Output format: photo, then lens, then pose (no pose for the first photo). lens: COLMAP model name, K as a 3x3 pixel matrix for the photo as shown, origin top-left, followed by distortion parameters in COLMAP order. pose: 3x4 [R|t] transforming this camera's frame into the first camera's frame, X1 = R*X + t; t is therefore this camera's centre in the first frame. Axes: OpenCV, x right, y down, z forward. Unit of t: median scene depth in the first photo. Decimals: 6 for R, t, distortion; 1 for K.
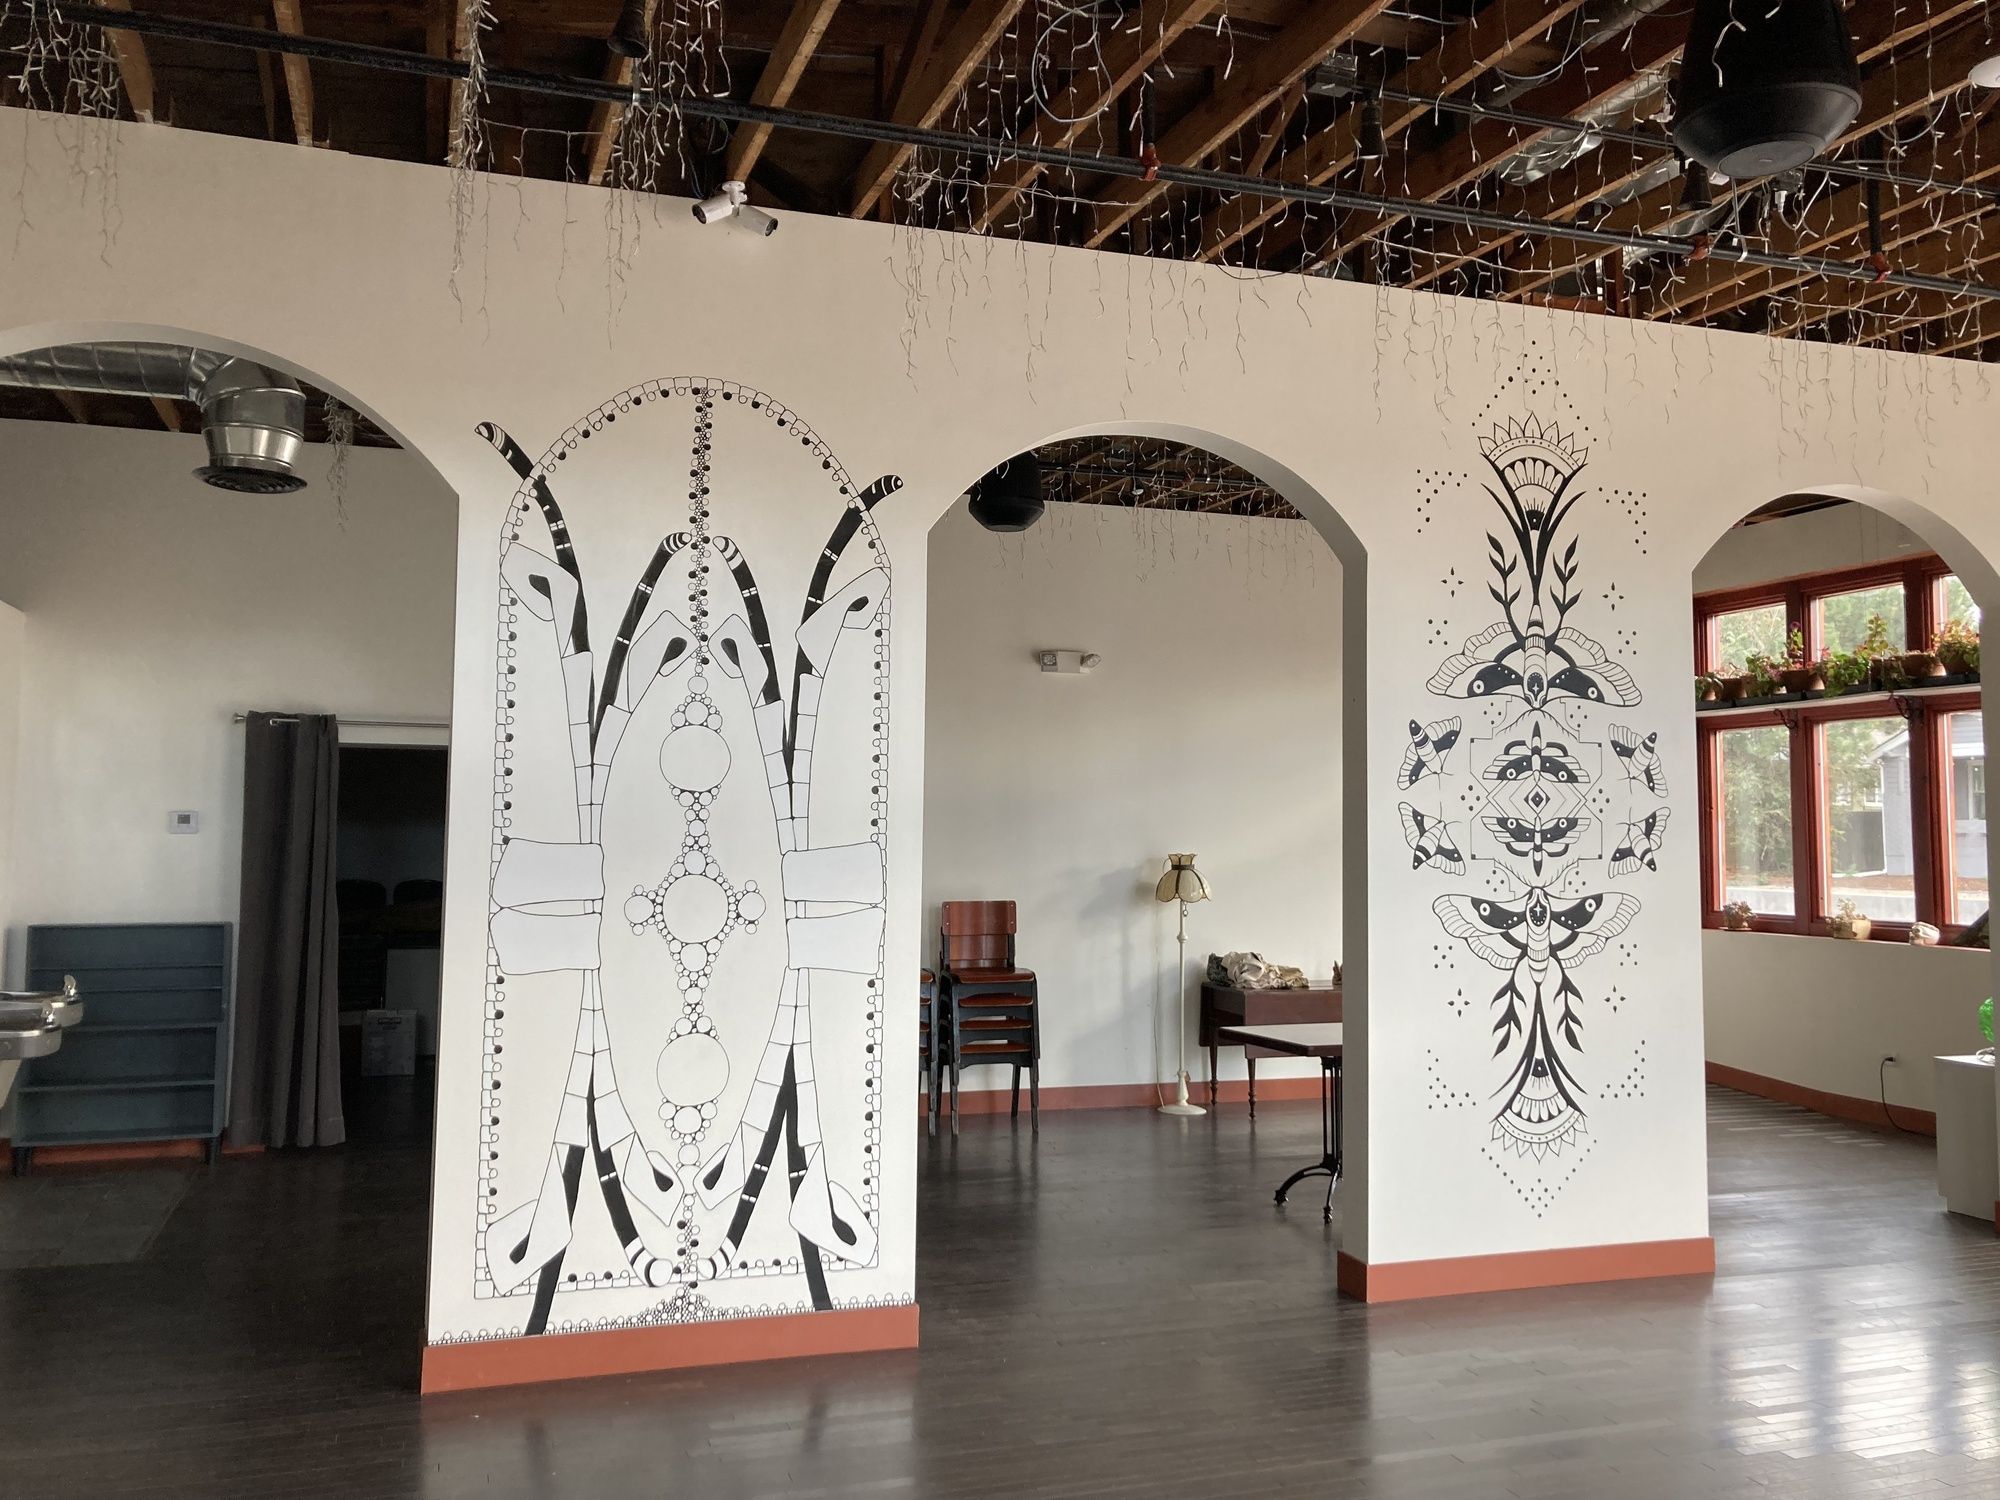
lens RADIAL K [[1659.7, 0, 978.9], [0, 1659.7, 743.3], [0, 0, 1]] dist [0.024524, -0.008362]
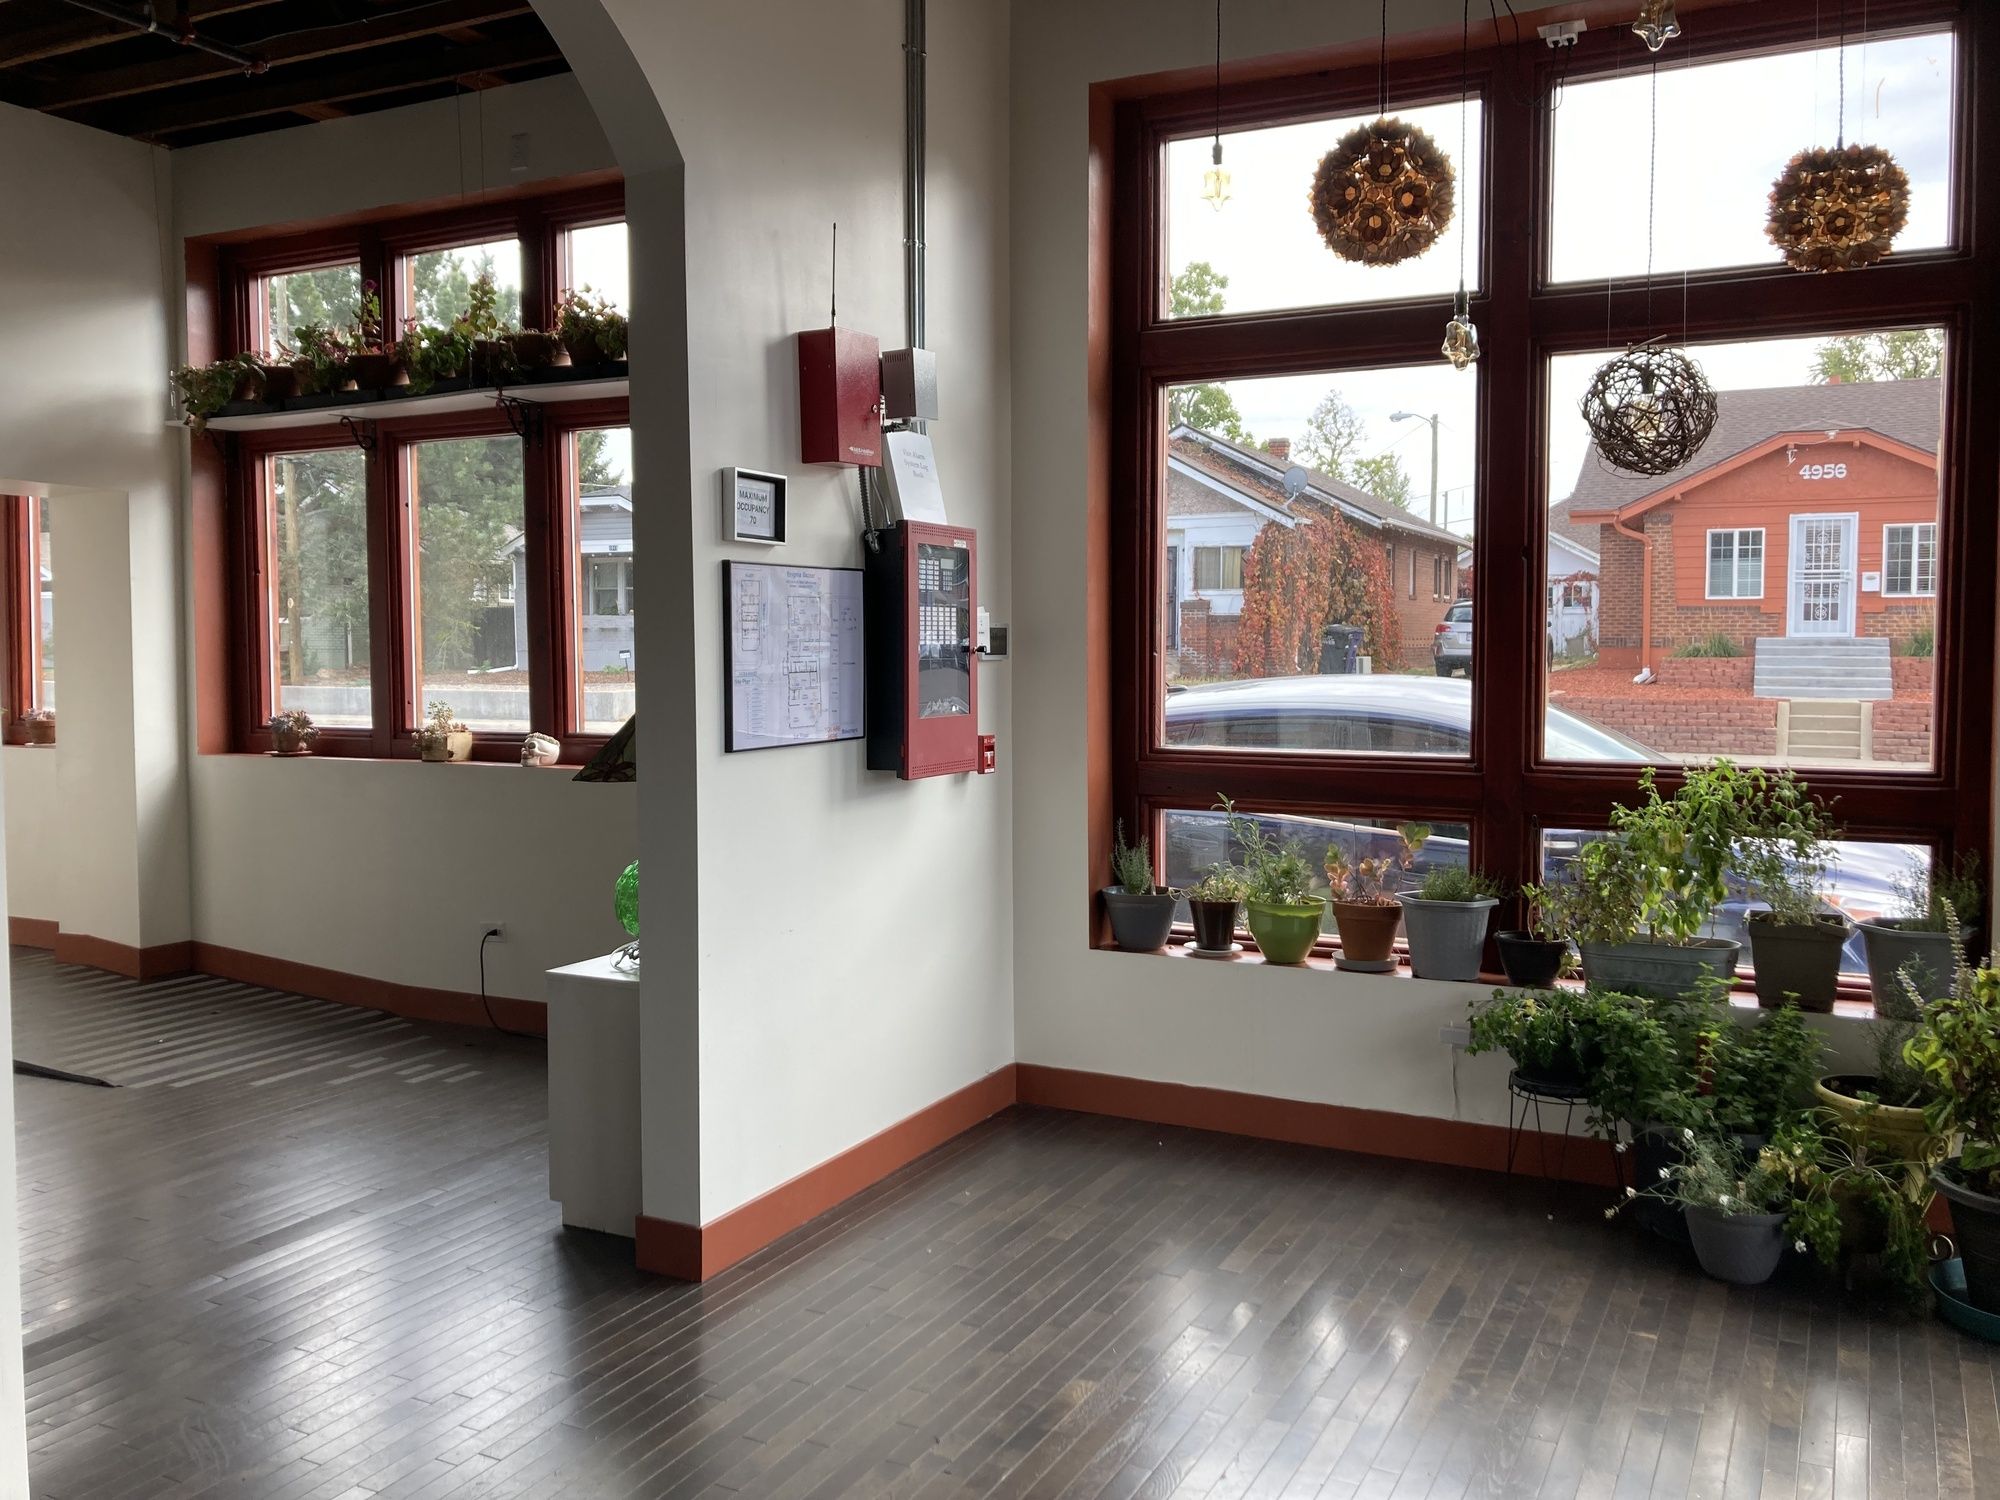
lens RADIAL K [[1659.7, 0, 952.3], [0, 1659.7, 707.6], [0, 0, 1]] dist [0.024524, -0.008362]
pose [[0.732031, -0.034611, 0.680392, 0.212811], [-0.031600, 0.995909, 0.084659, 0.031518], [-0.680538, -0.083474, 0.727942, 0.367747]]
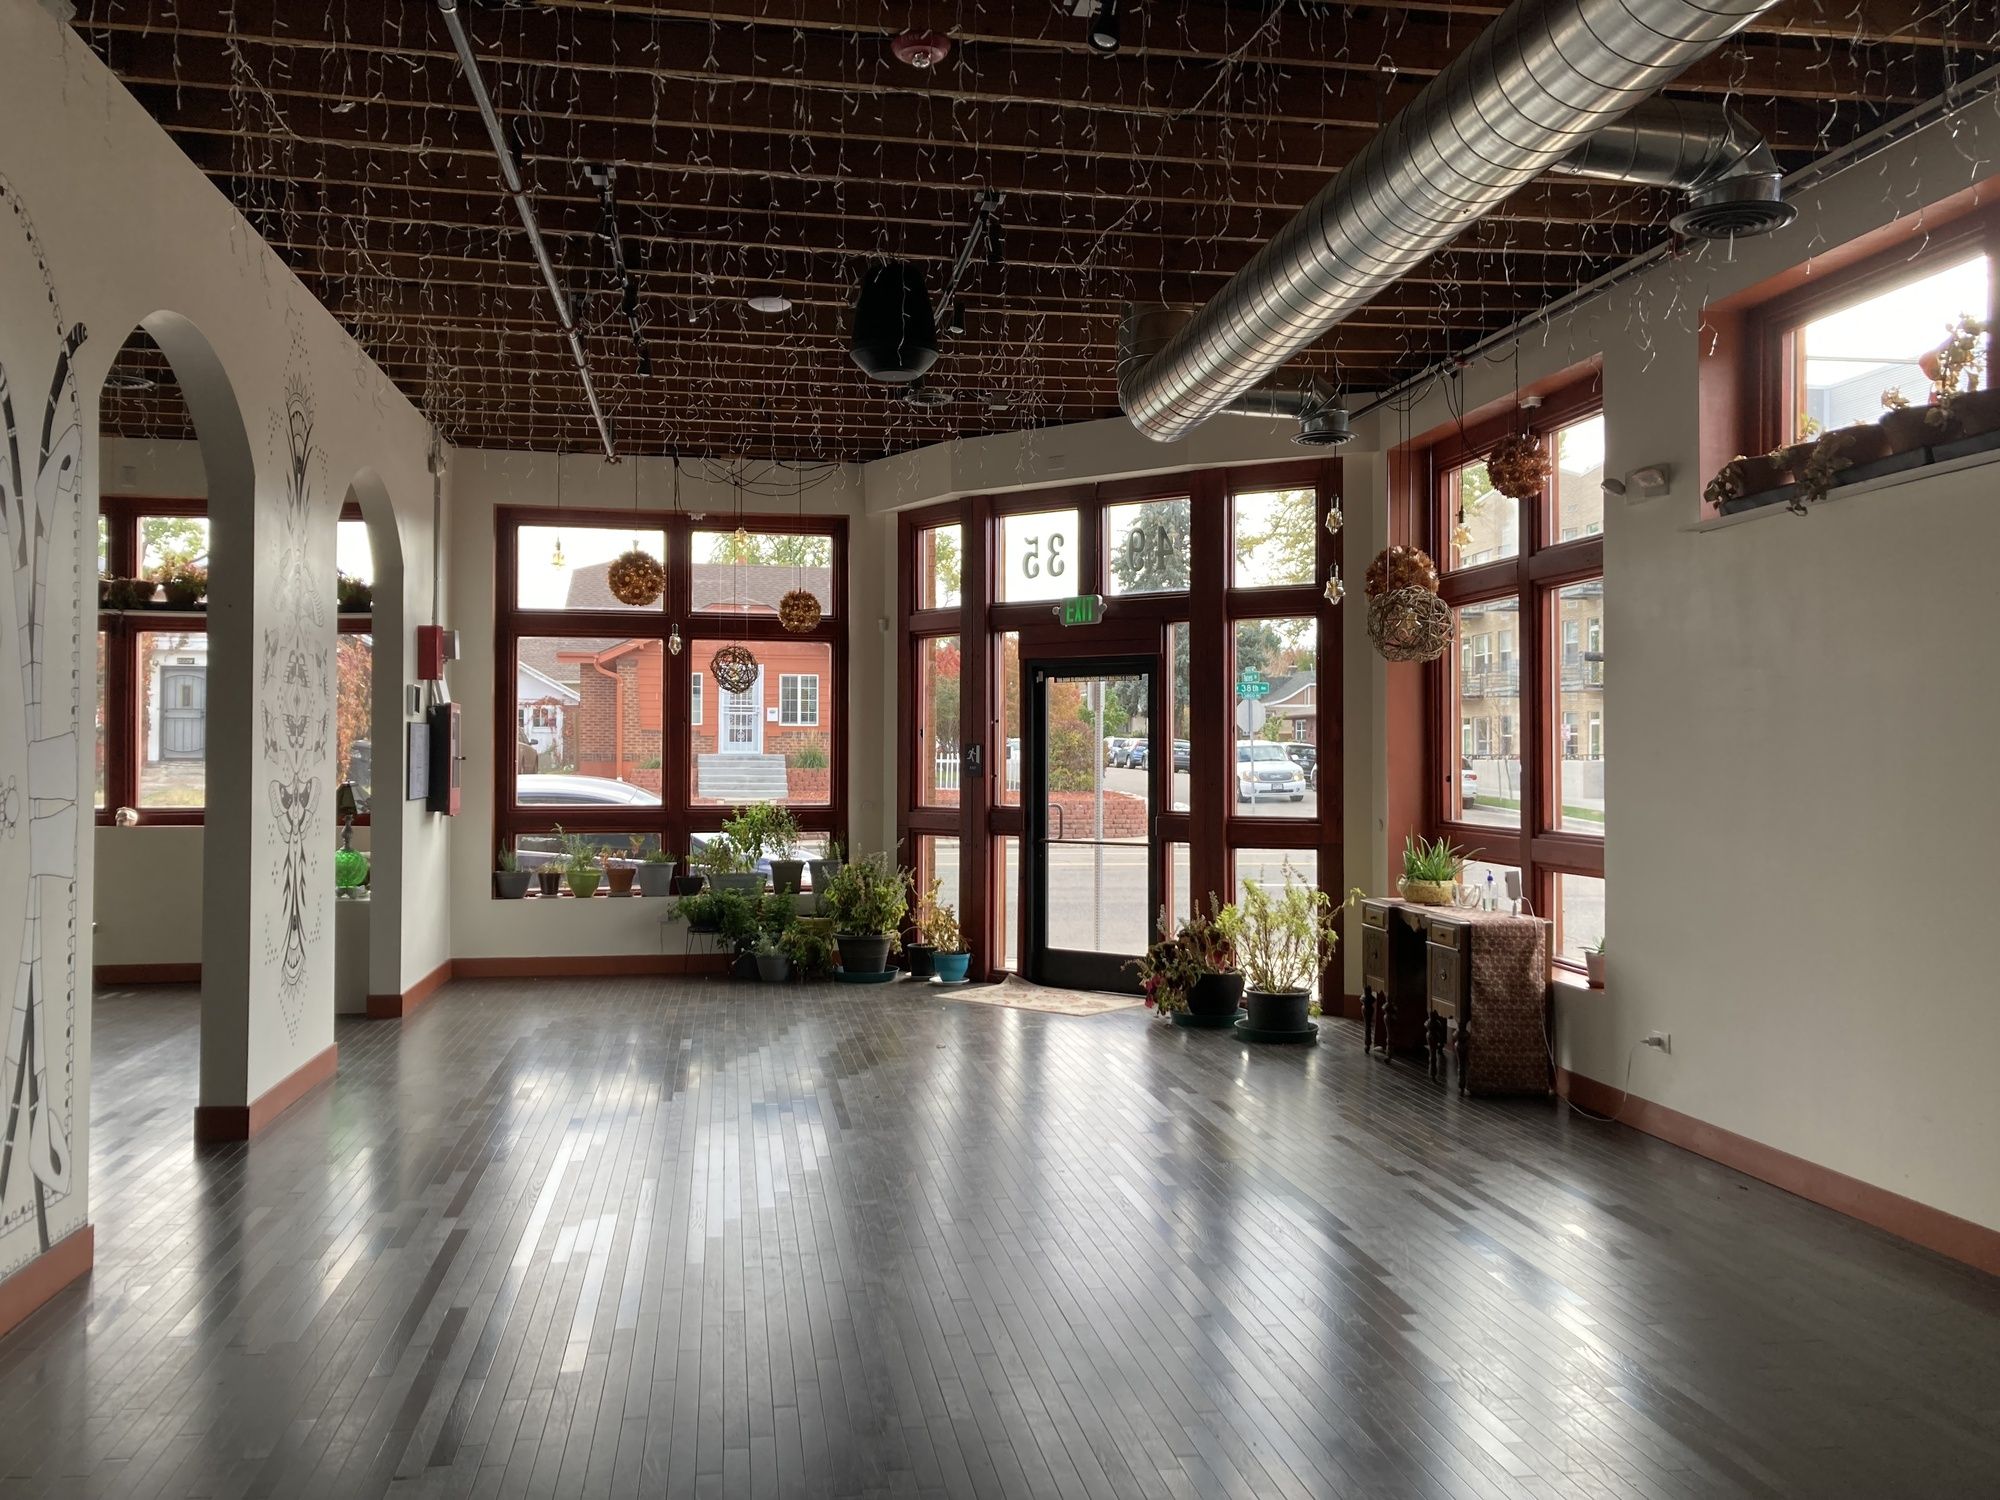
lens RADIAL K [[1659.7, 0, 1007.2], [0, 1659.7, 746.1], [0, 0, 1]] dist [0.024524, -0.008362]
pose [[0.168056, 0.000078, 0.985778, -0.464040], [-0.055833, 0.998395, 0.009440, 0.016507], [-0.984195, -0.056626, 0.167790, 0.184741]]
